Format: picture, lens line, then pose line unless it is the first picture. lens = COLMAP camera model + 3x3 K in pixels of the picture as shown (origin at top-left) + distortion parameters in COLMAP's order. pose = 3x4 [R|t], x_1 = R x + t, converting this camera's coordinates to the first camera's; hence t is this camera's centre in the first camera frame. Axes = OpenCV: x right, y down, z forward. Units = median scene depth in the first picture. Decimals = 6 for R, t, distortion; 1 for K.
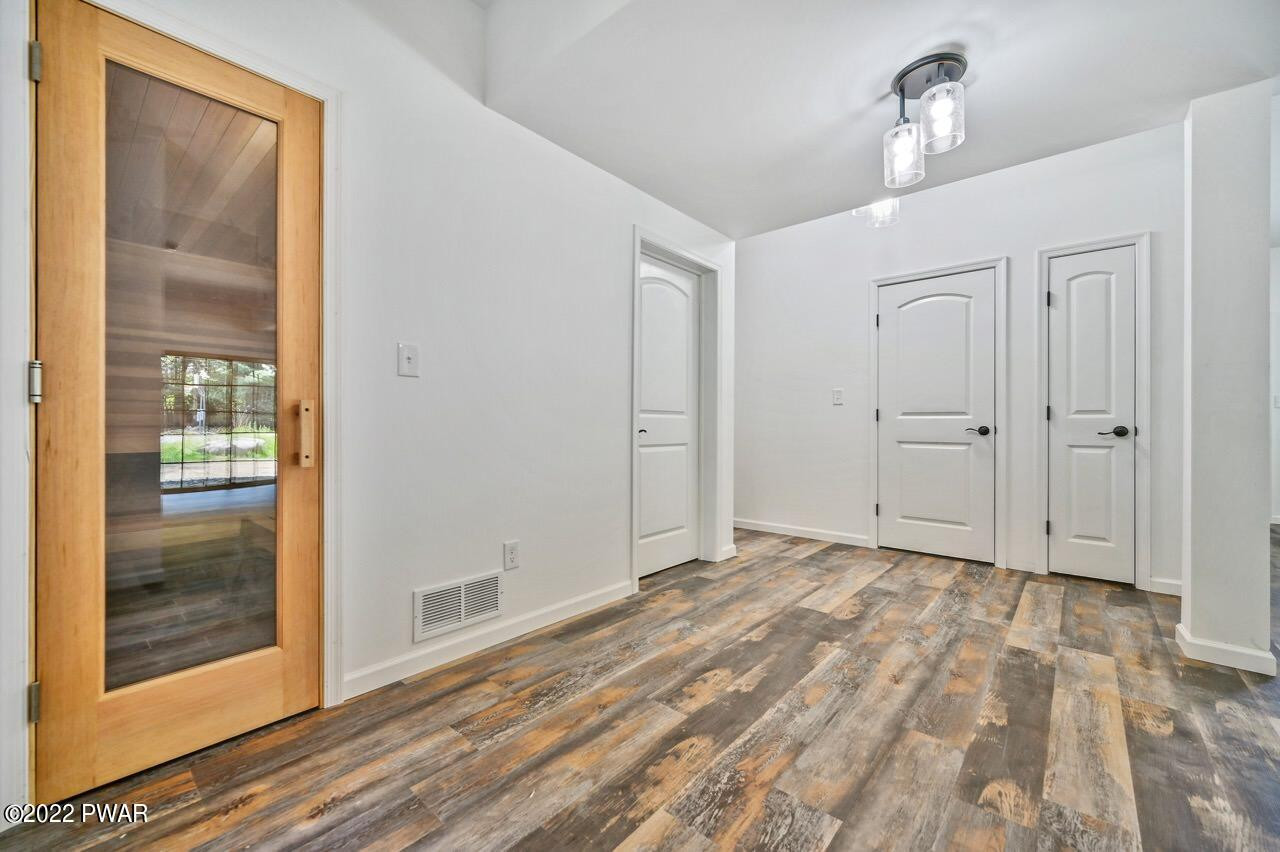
lens RADIAL K [[523.8, 0, 642.2], [0, 523.8, 424.8], [0, 0, 1]] dist [-0.001197, -0.000503]
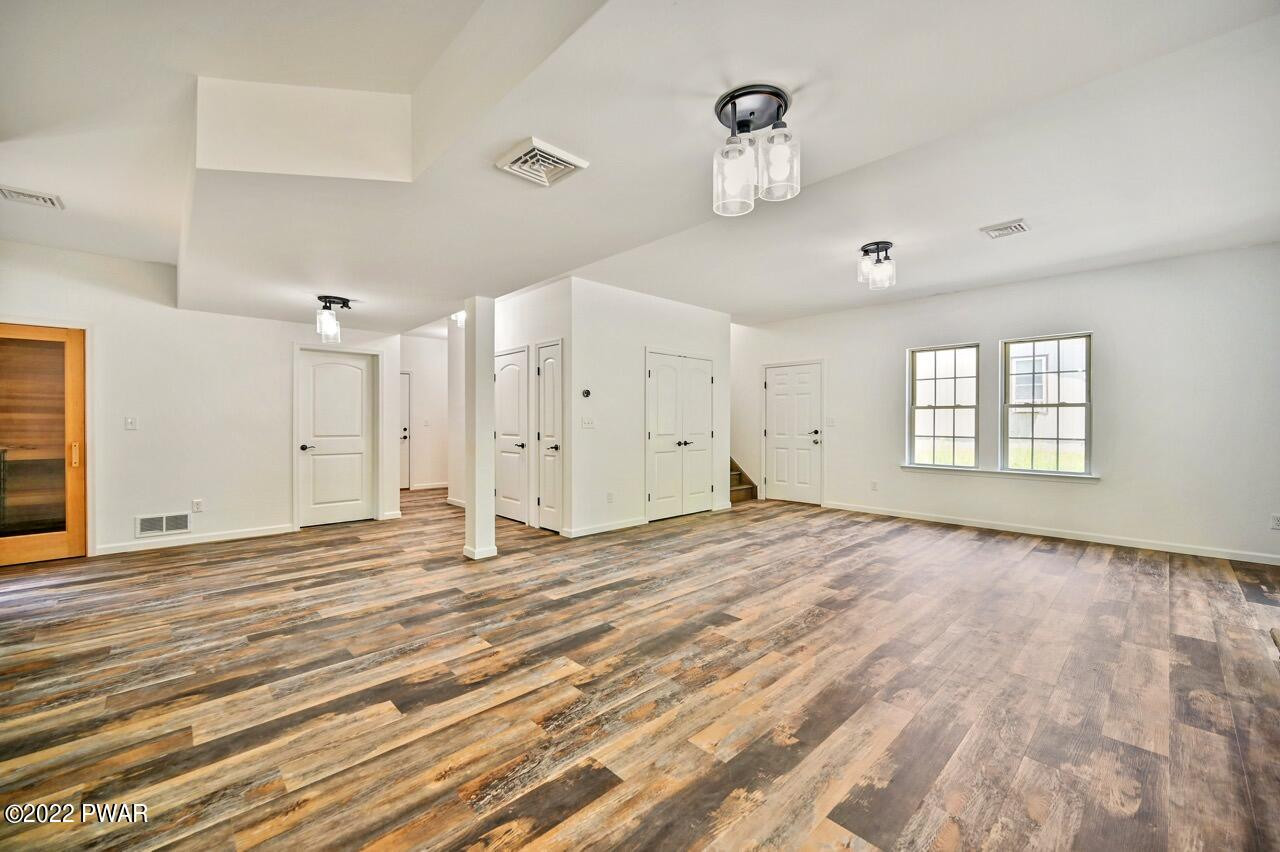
lens RADIAL K [[523.4, 0, 636.8], [0, 523.4, 421.0], [0, 0, 1]] dist [-0.002166, -0.000069]
pose [[0.994792, -0.005580, -0.101769, 1.994345], [0.005345, 0.999982, -0.002582, -0.103969], [0.101782, 0.002025, 0.994805, -1.106546]]
